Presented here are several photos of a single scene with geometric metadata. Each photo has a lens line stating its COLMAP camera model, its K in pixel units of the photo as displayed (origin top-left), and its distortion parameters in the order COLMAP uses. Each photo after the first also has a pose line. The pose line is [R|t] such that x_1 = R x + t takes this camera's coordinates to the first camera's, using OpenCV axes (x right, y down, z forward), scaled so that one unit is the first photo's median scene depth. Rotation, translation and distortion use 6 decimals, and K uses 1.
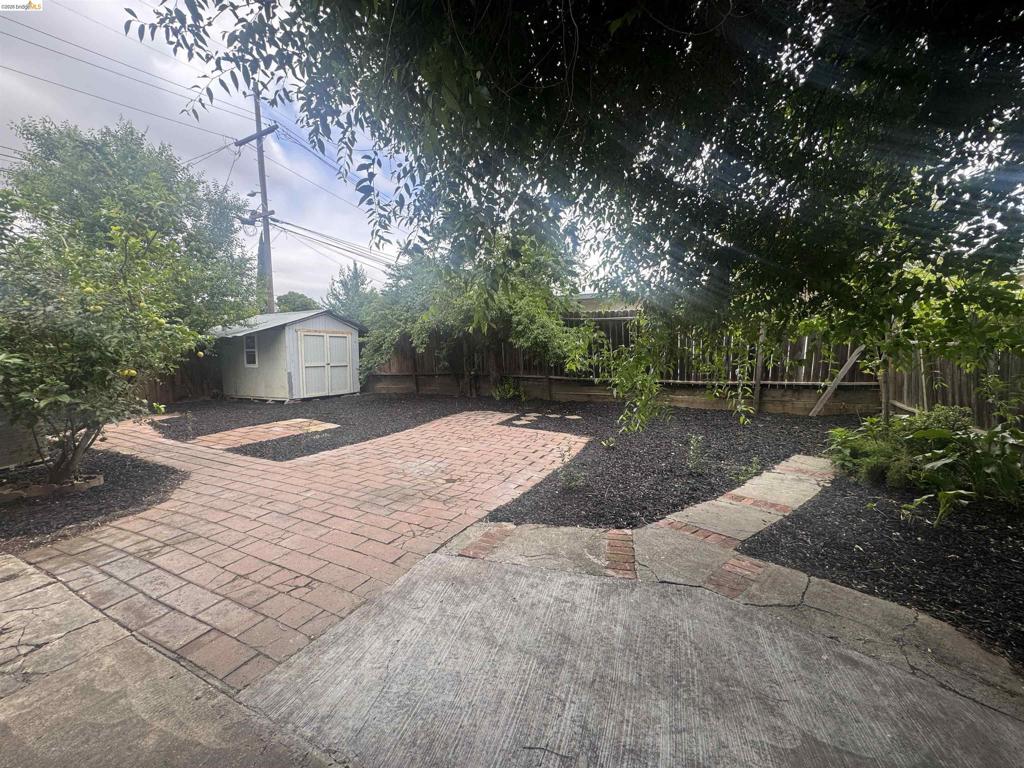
lens RADIAL K [[407.4, 0, 511.9], [0, 407.4, 382.2], [0, 0, 1]] dist [-0.003667, 0.001079]
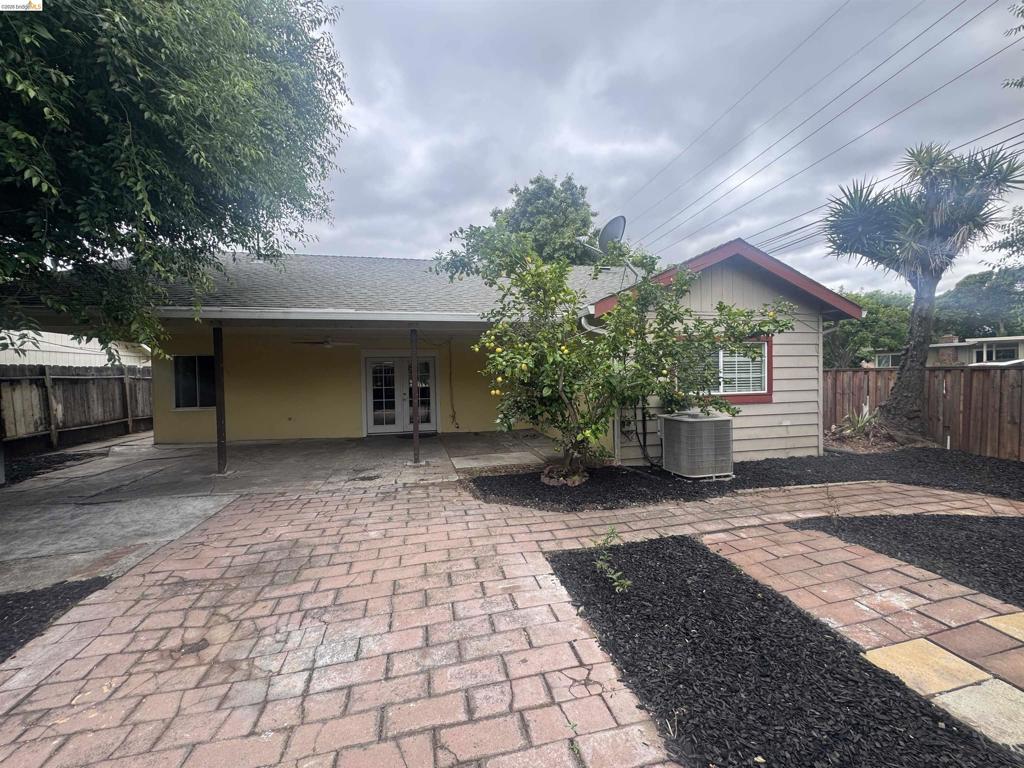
lens RADIAL K [[407.4, 0, 511.9], [0, 407.4, 380.7], [0, 0, 1]] dist [-0.003667, 0.001079]
pose [[-0.786156, 0.025350, -0.617508, -0.199888], [-0.039719, 0.995021, 0.091415, -0.180941], [0.616750, 0.096393, -0.781235, 2.048861]]
